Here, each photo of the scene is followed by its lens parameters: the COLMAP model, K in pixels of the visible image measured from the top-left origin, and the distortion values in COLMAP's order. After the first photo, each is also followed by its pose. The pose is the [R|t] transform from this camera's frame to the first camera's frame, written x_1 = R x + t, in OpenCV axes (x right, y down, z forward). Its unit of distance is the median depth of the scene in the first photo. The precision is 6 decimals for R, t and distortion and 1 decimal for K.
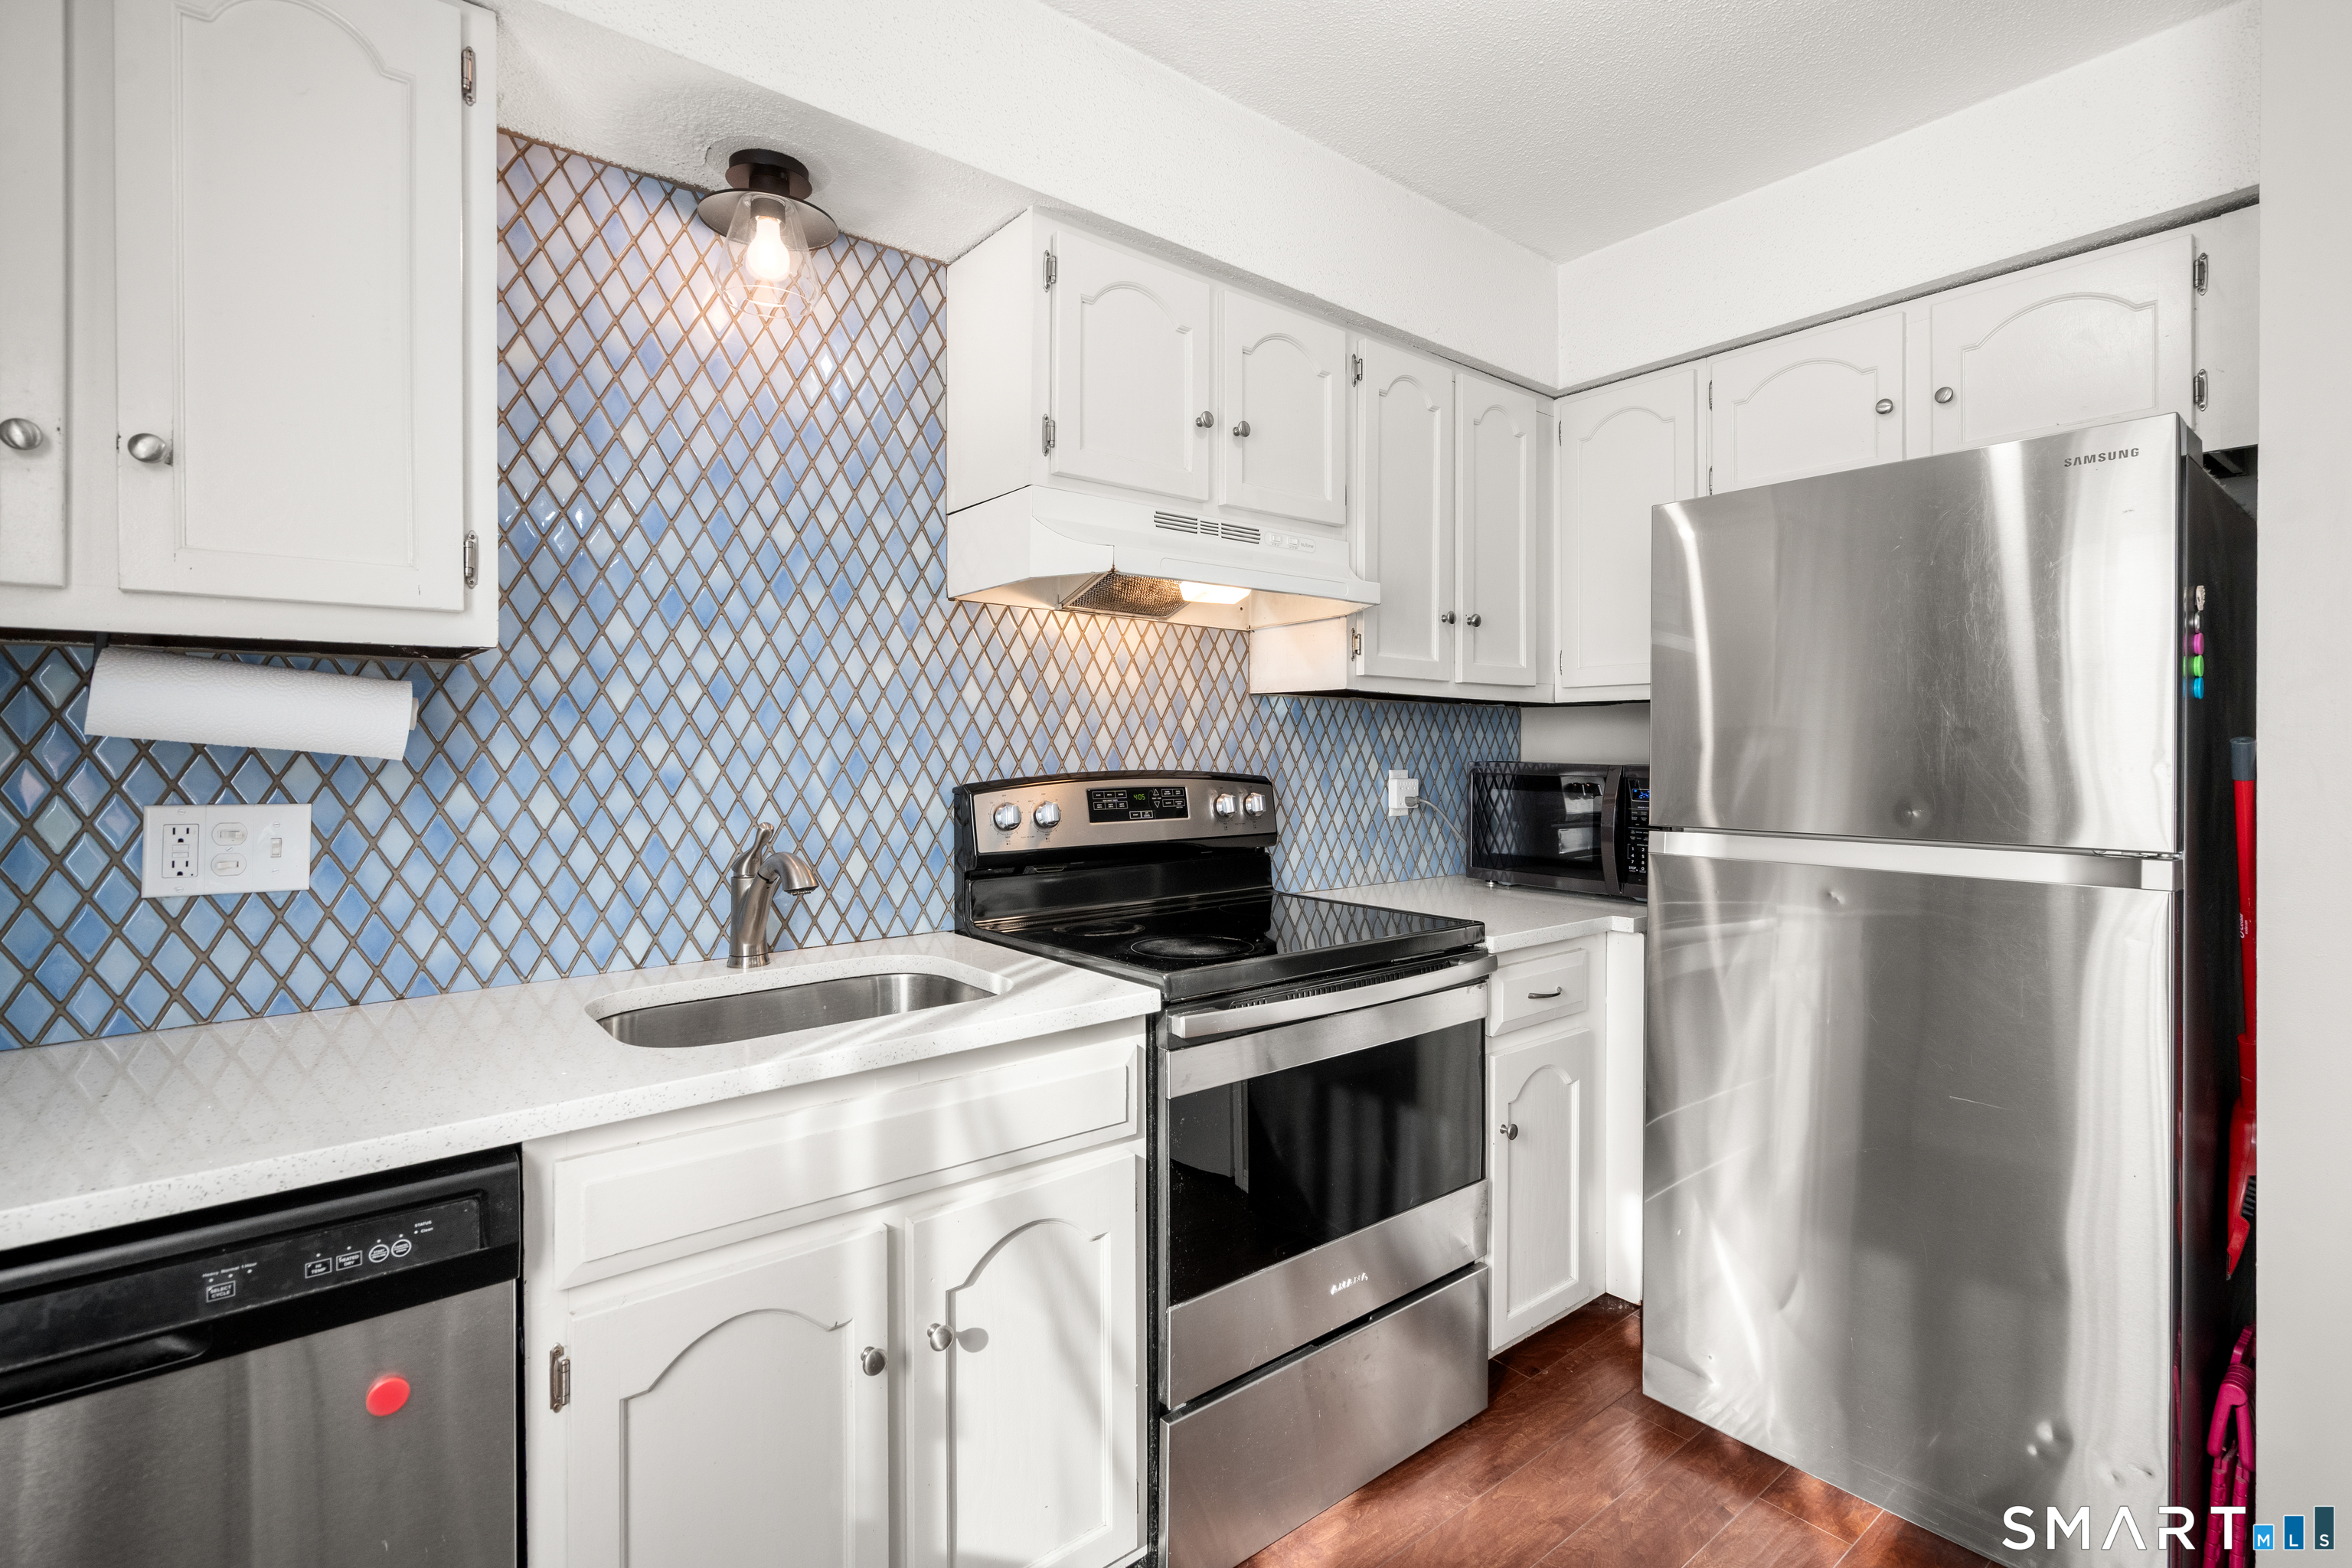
lens RADIAL K [[1086.7, 0, 1187.9], [0, 1086.7, 746.6], [0, 0, 1]] dist [-0.012574, 0.006347]
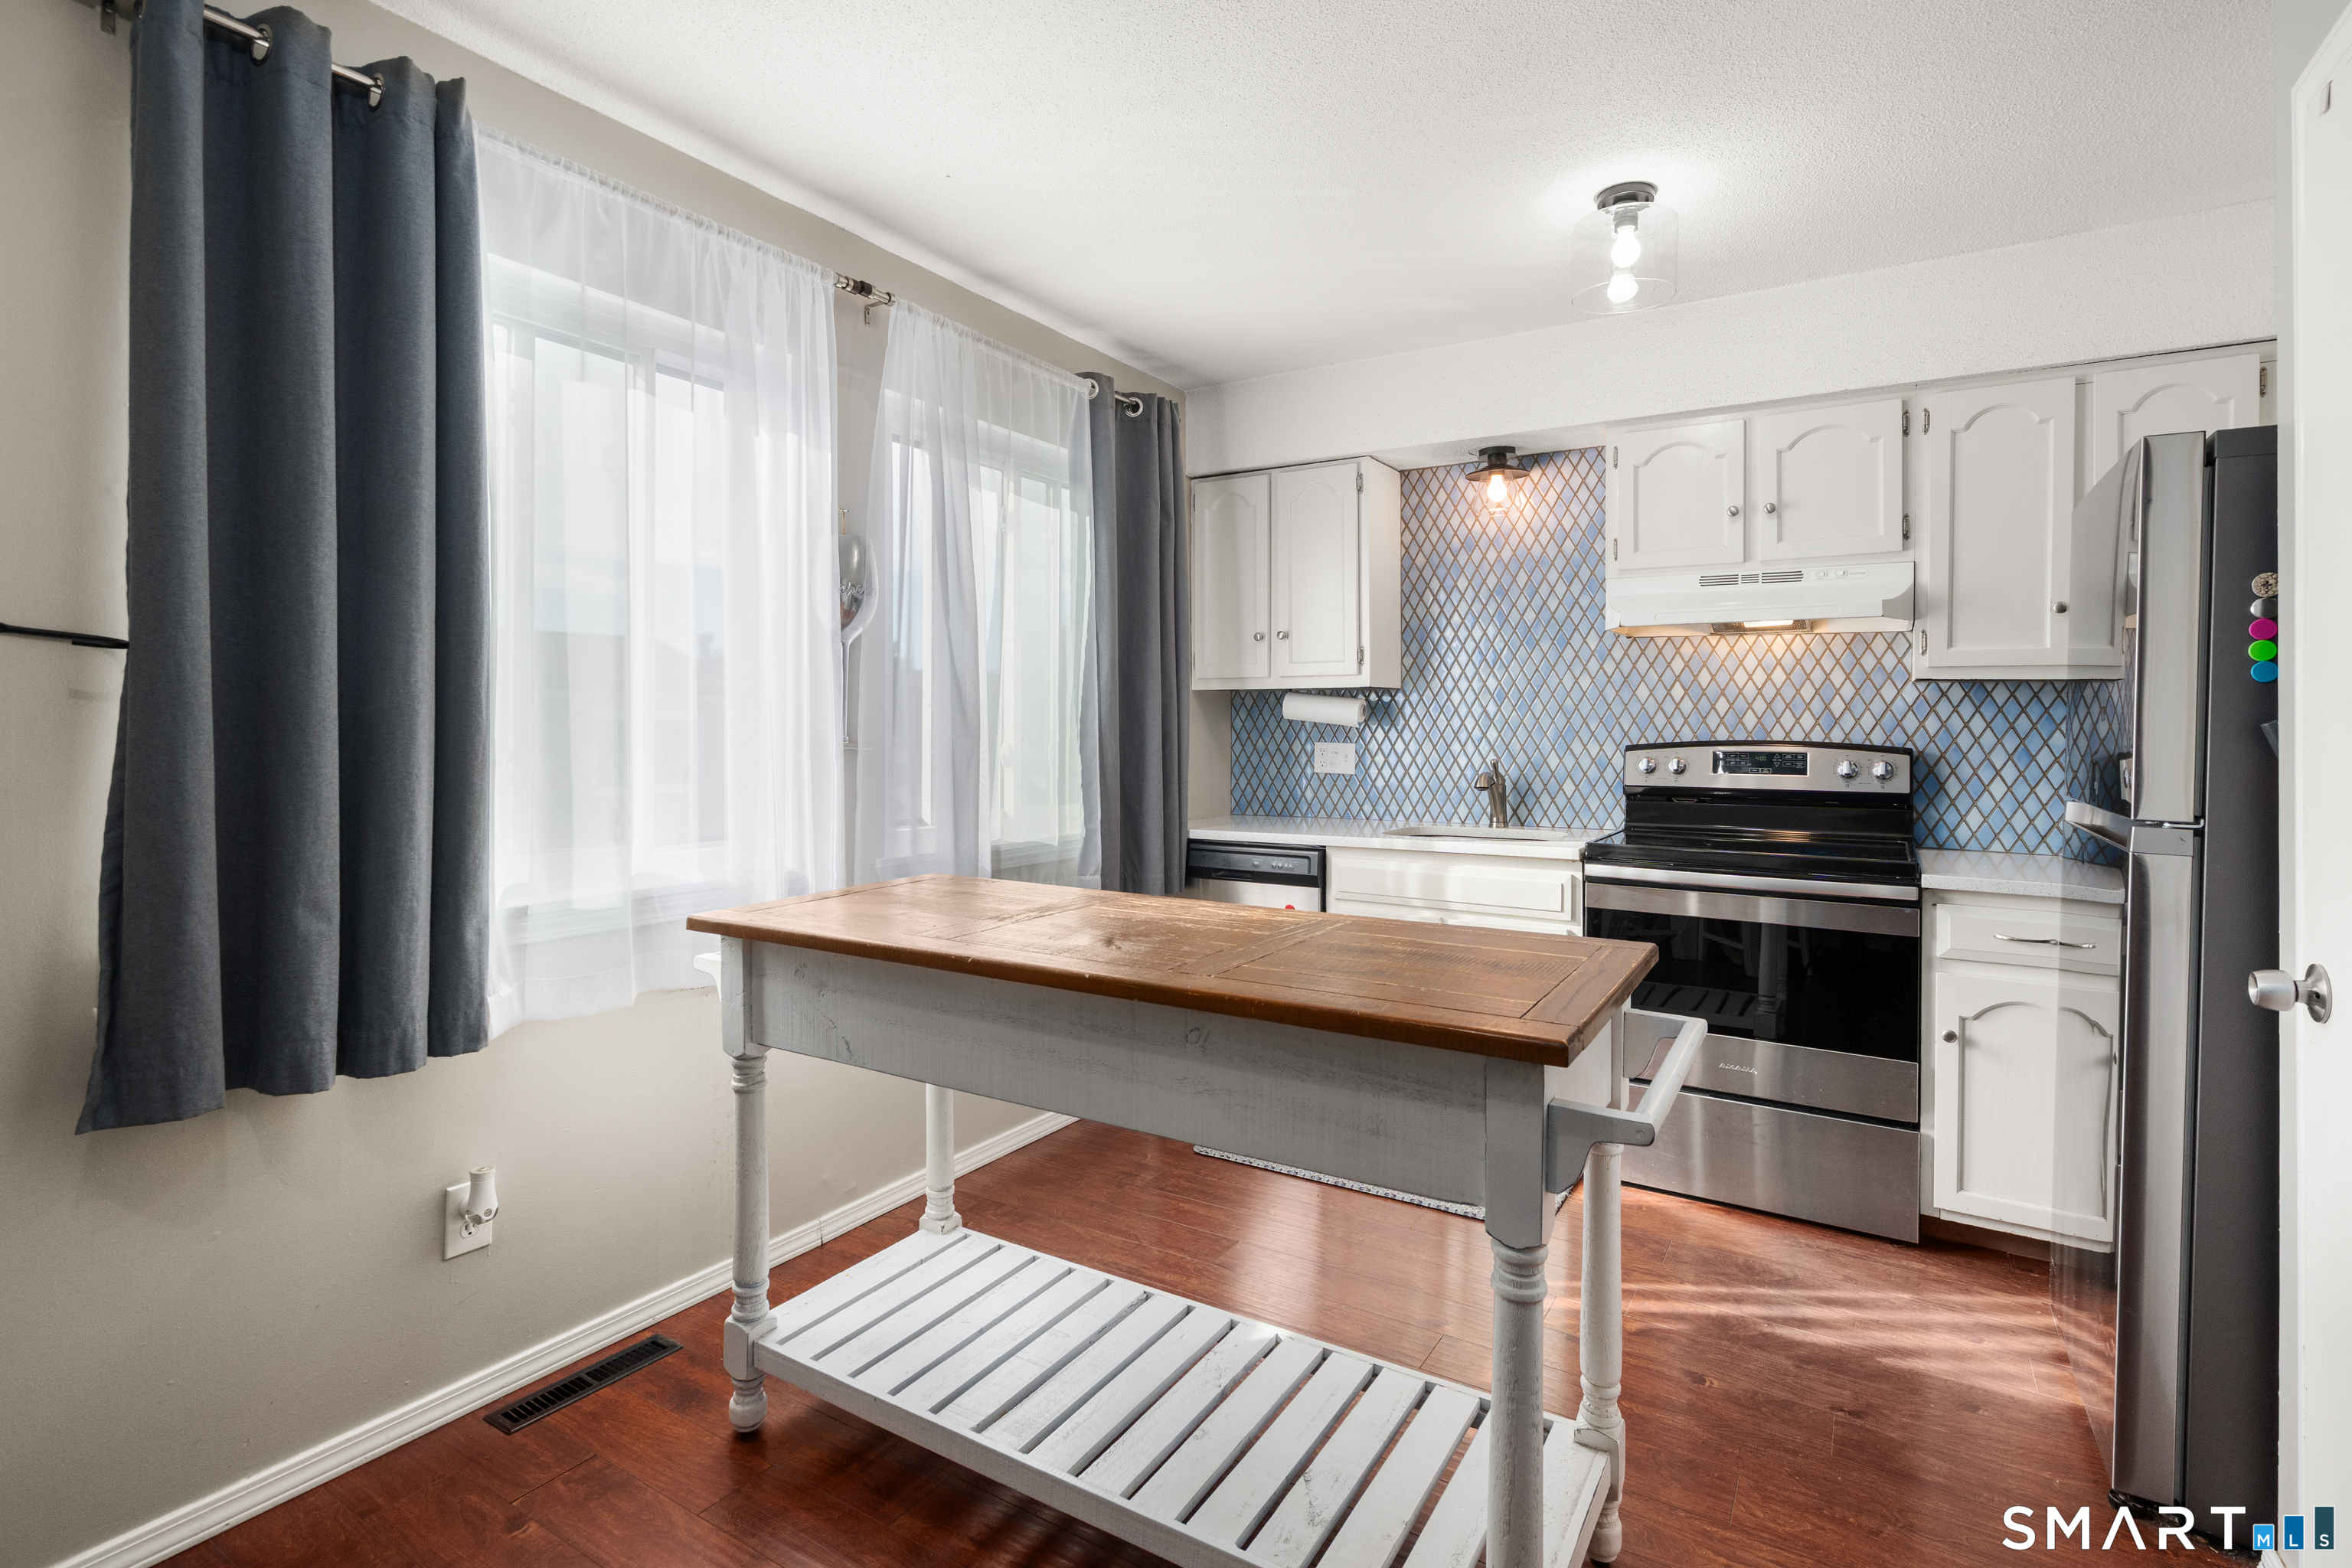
lens RADIAL K [[1133.2, 0, 1169.1], [0, 1133.2, 725.1], [0, 0, 1]] dist [0.017735, 0.001203]
pose [[0.325838, 0.005319, -0.945411, 1.358764], [-0.002288, 0.999986, 0.004838, -0.004725], [0.945423, 0.000587, 0.325846, -0.298047]]
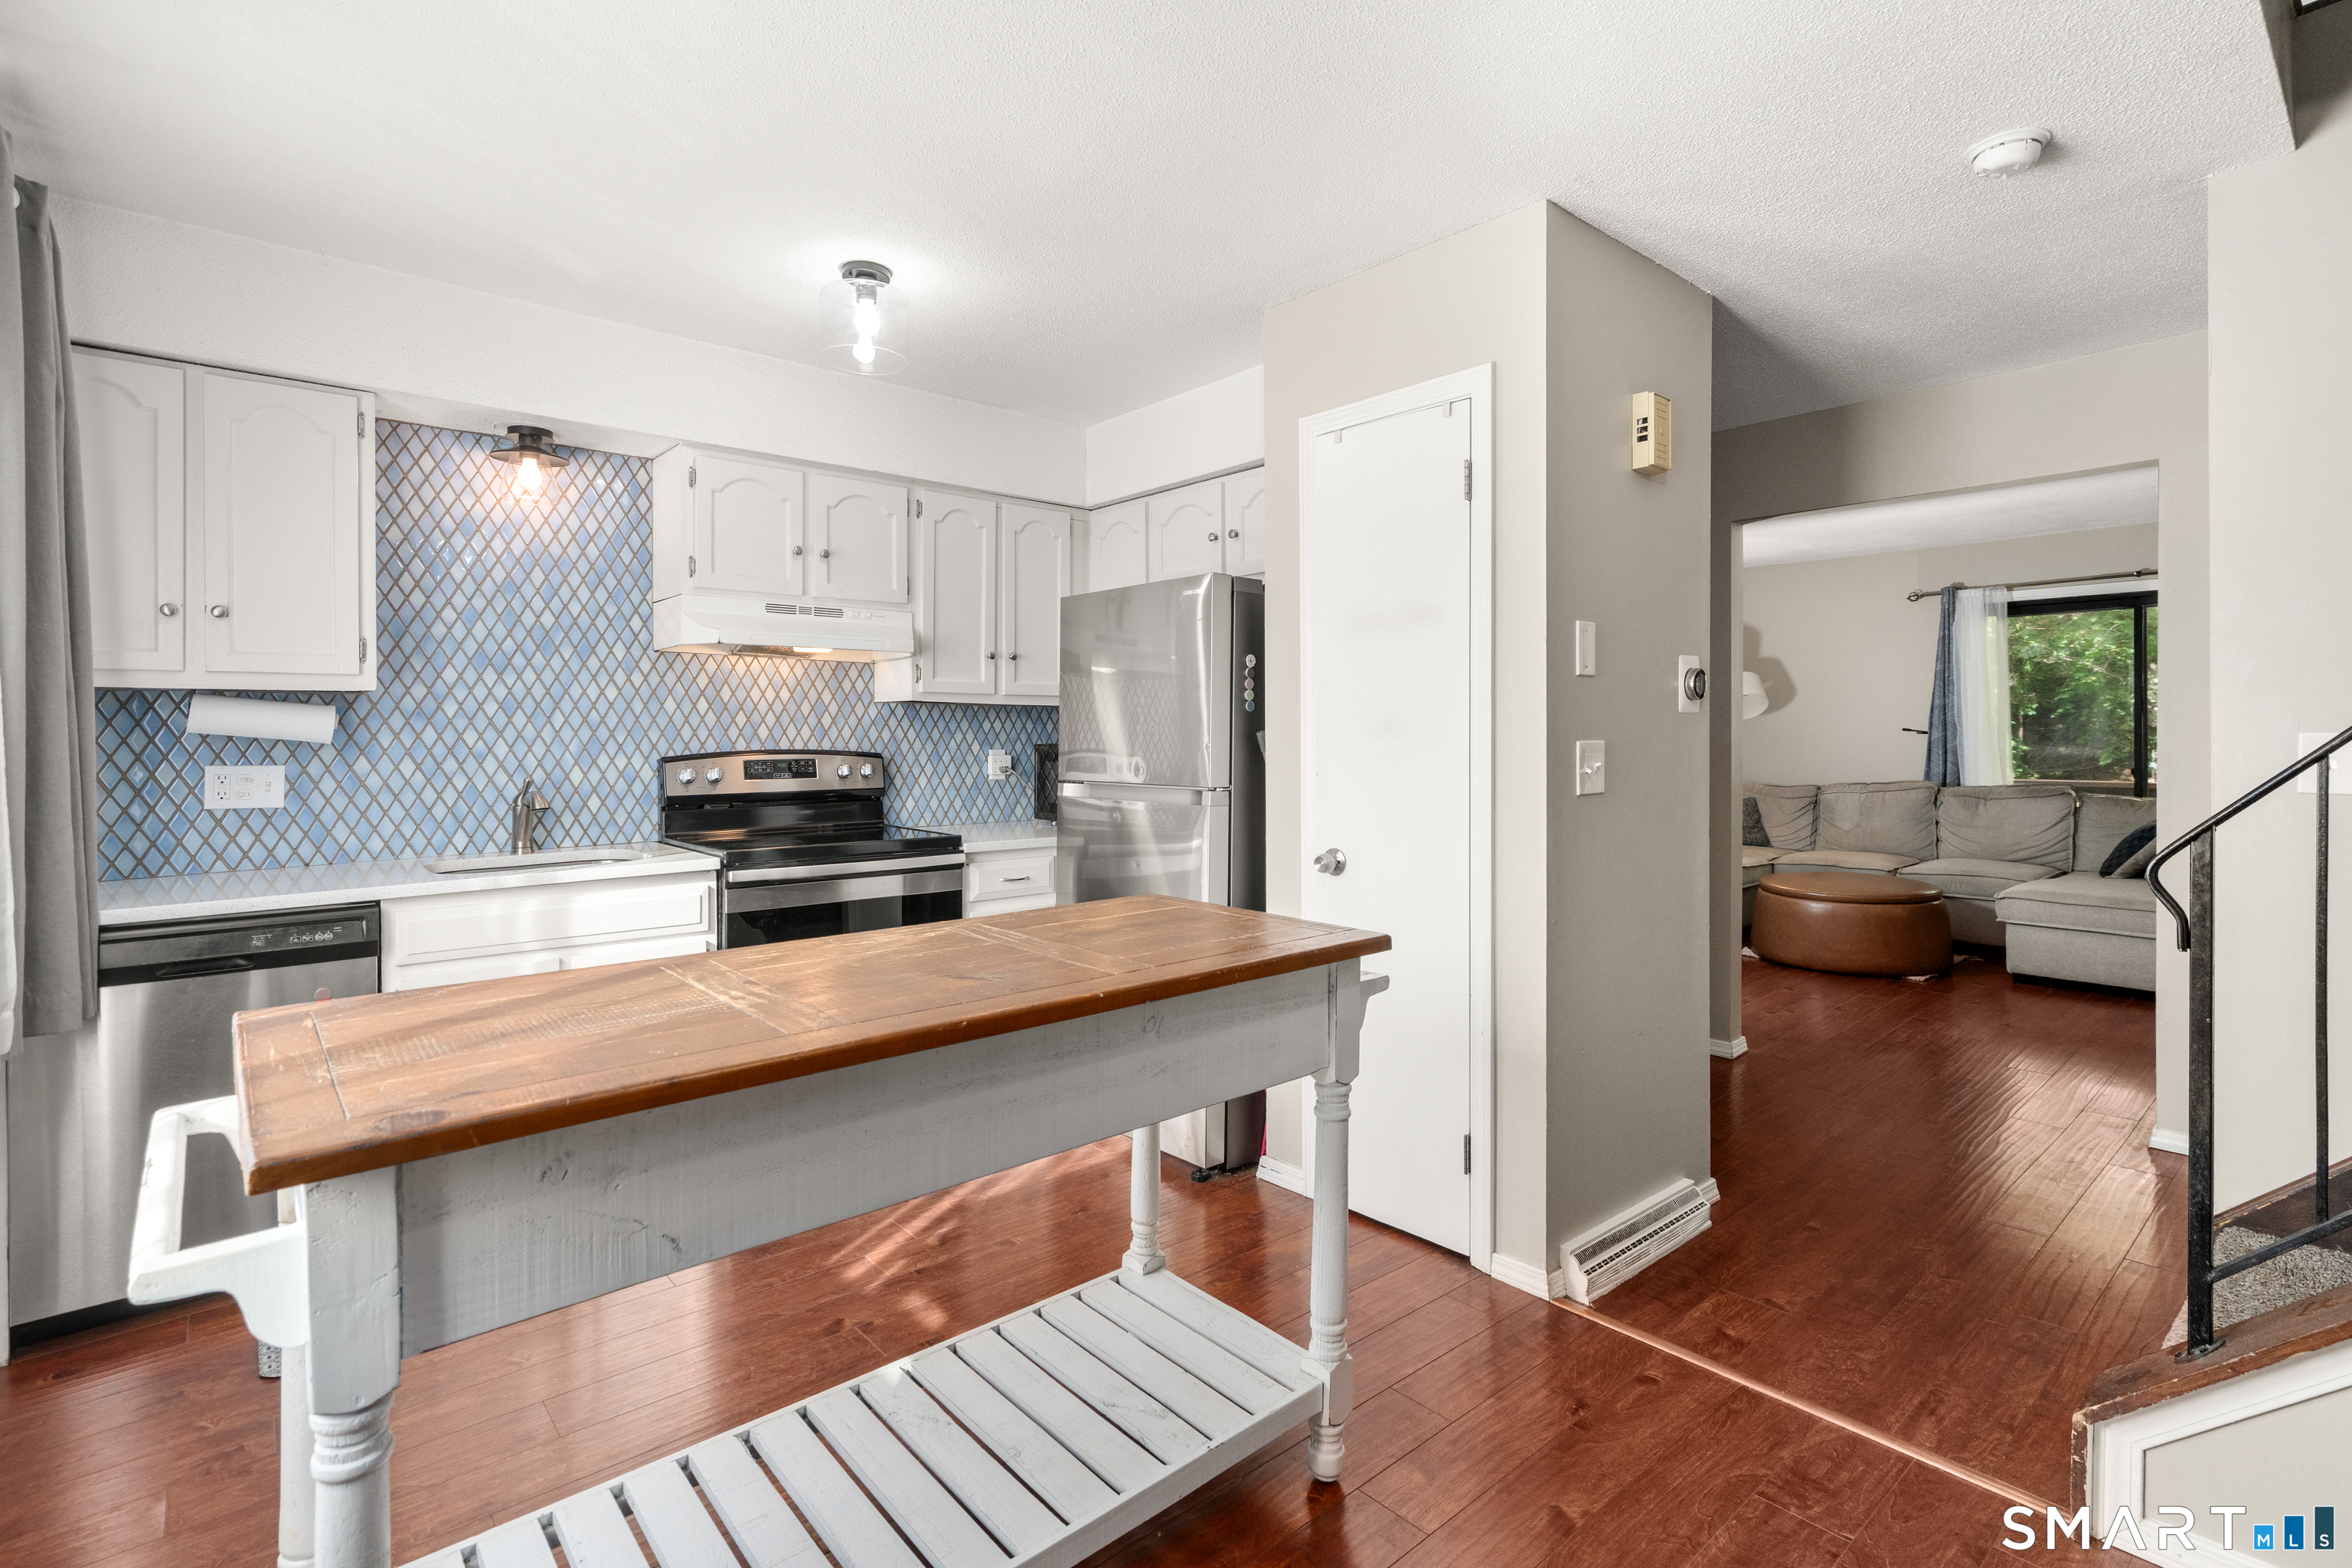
lens RADIAL K [[1088.9, 0, 1181.2], [0, 1088.9, 729.9], [0, 0, 1]] dist [-0.002475, 0.001002]
pose [[0.999607, -0.002011, 0.027946, 0.627221], [0.002056, 0.999997, -0.001564, -0.005329], [-0.027943, 0.001621, 0.999608, -0.838745]]
